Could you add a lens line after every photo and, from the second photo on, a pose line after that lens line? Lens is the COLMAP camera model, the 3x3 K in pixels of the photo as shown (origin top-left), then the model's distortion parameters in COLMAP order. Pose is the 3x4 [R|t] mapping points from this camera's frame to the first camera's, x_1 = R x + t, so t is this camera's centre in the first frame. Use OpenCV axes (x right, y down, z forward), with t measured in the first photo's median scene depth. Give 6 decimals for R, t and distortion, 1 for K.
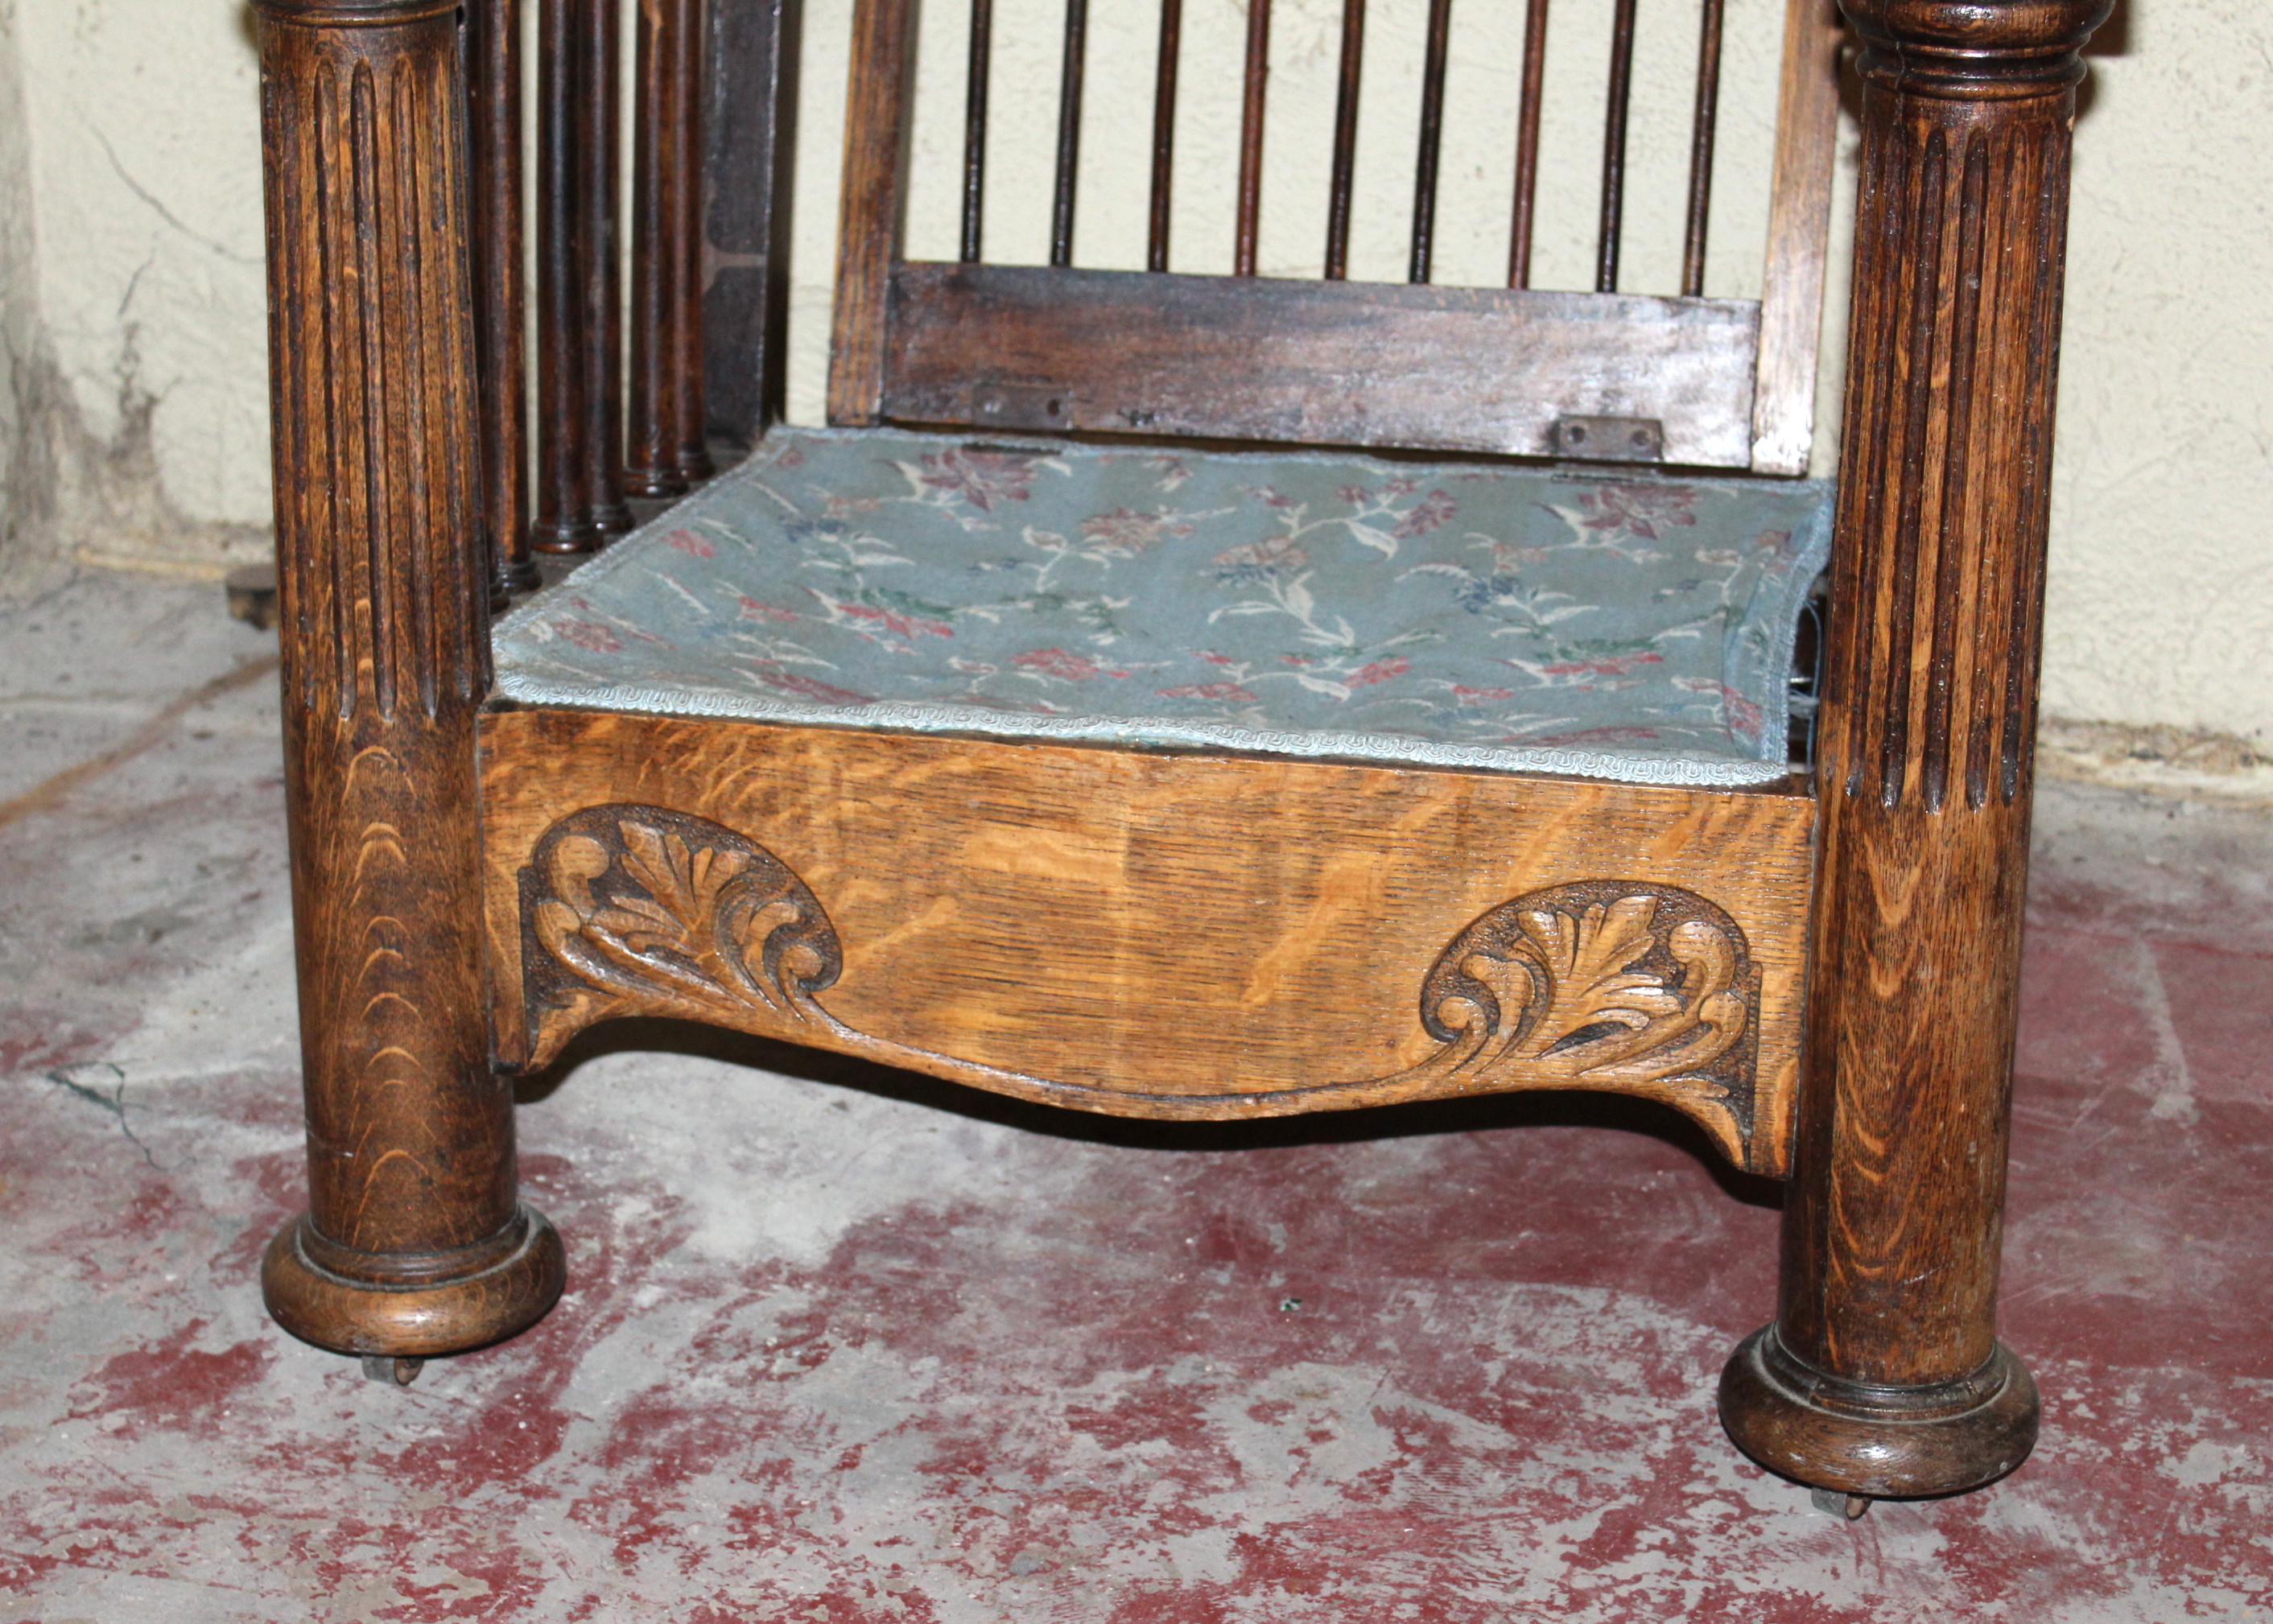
lens RADIAL K [[4224.1, 0, 1136.5], [0, 4224.1, 812.0], [0, 0, 1]] dist [0.002319, 0.022825]
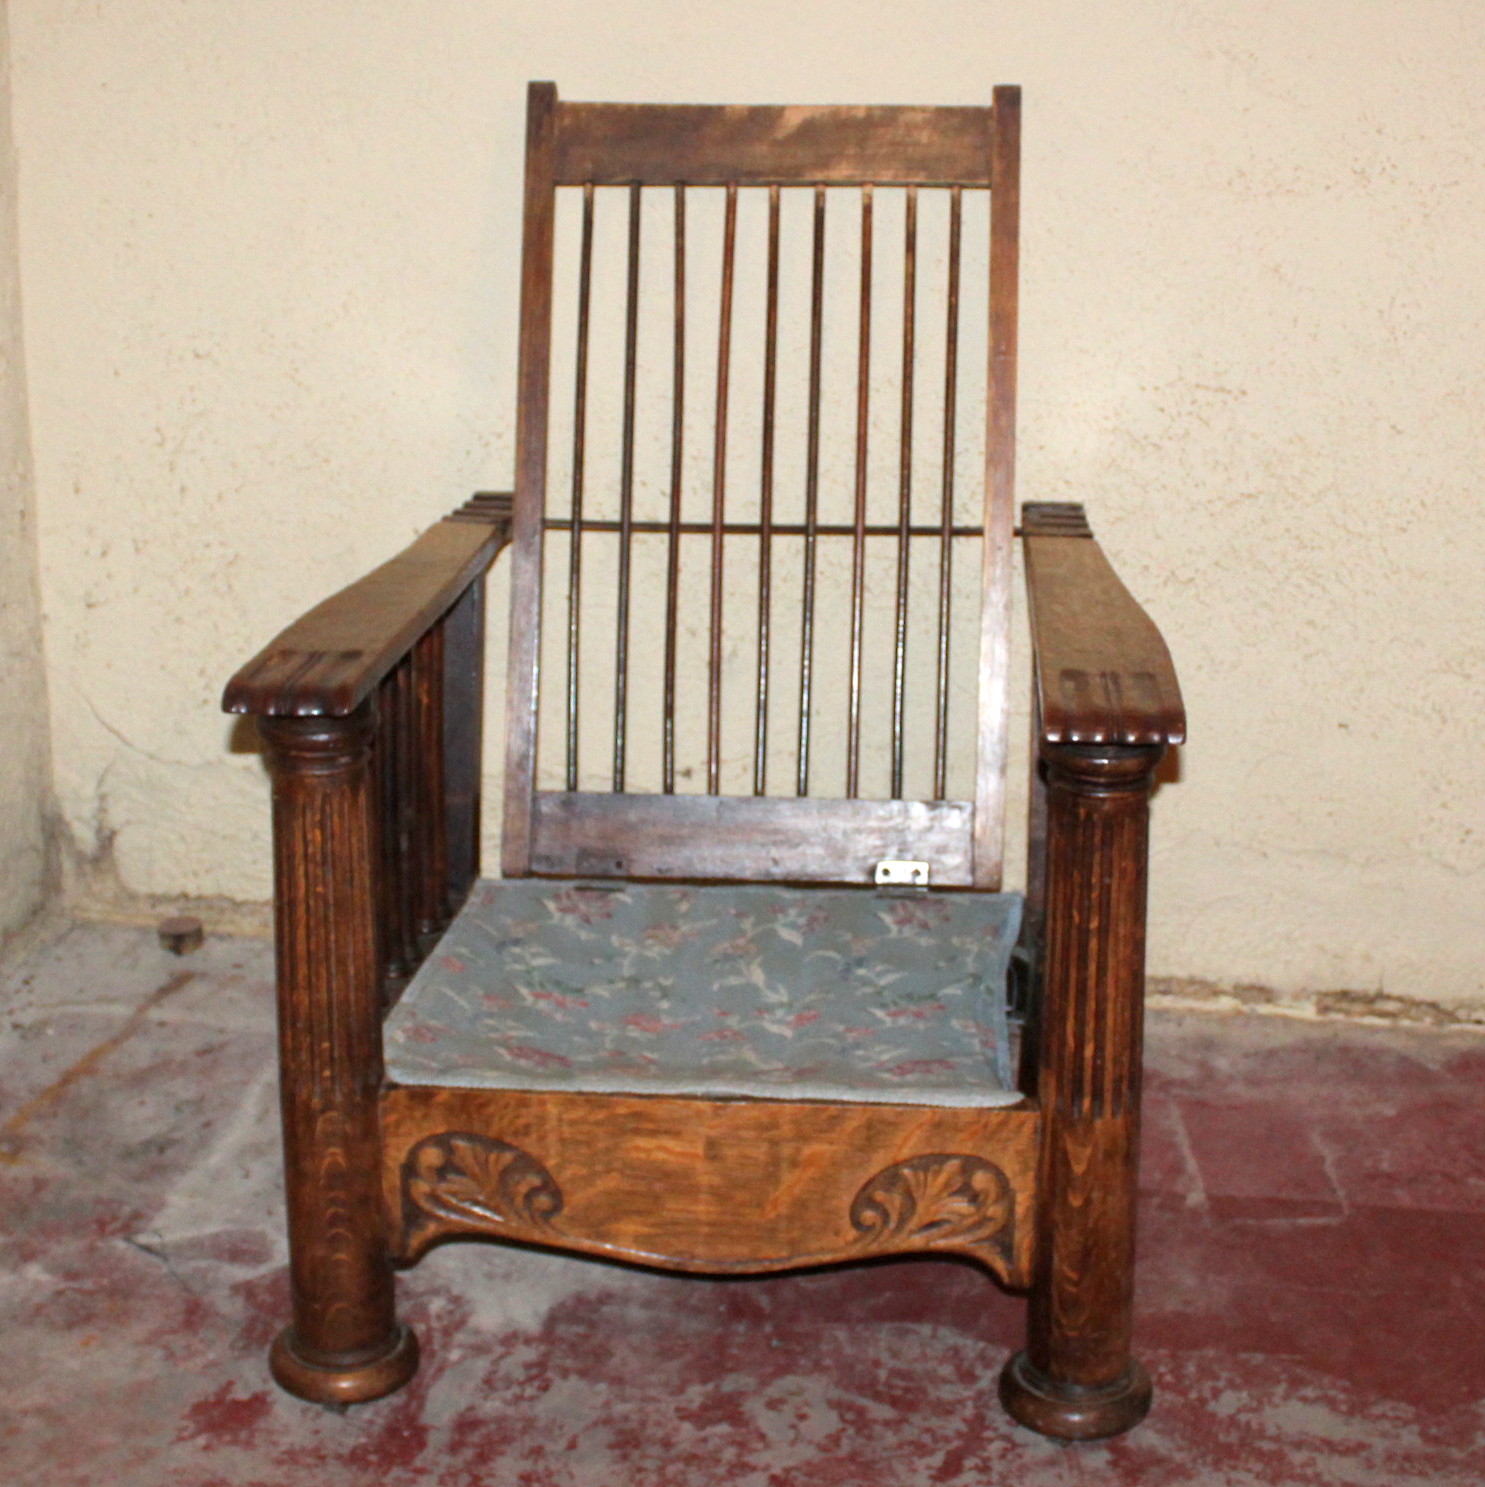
lens RADIAL K [[2421.1, 0, 742.5], [0, 2421.1, 743.5], [0, 0, 1]] dist [-0.116292, 0.091371]
pose [[0.995849, -0.037106, 0.083111, -0.069563], [0.041747, 0.997623, -0.054818, -0.113834], [-0.080880, 0.058060, 0.995031, -0.163753]]
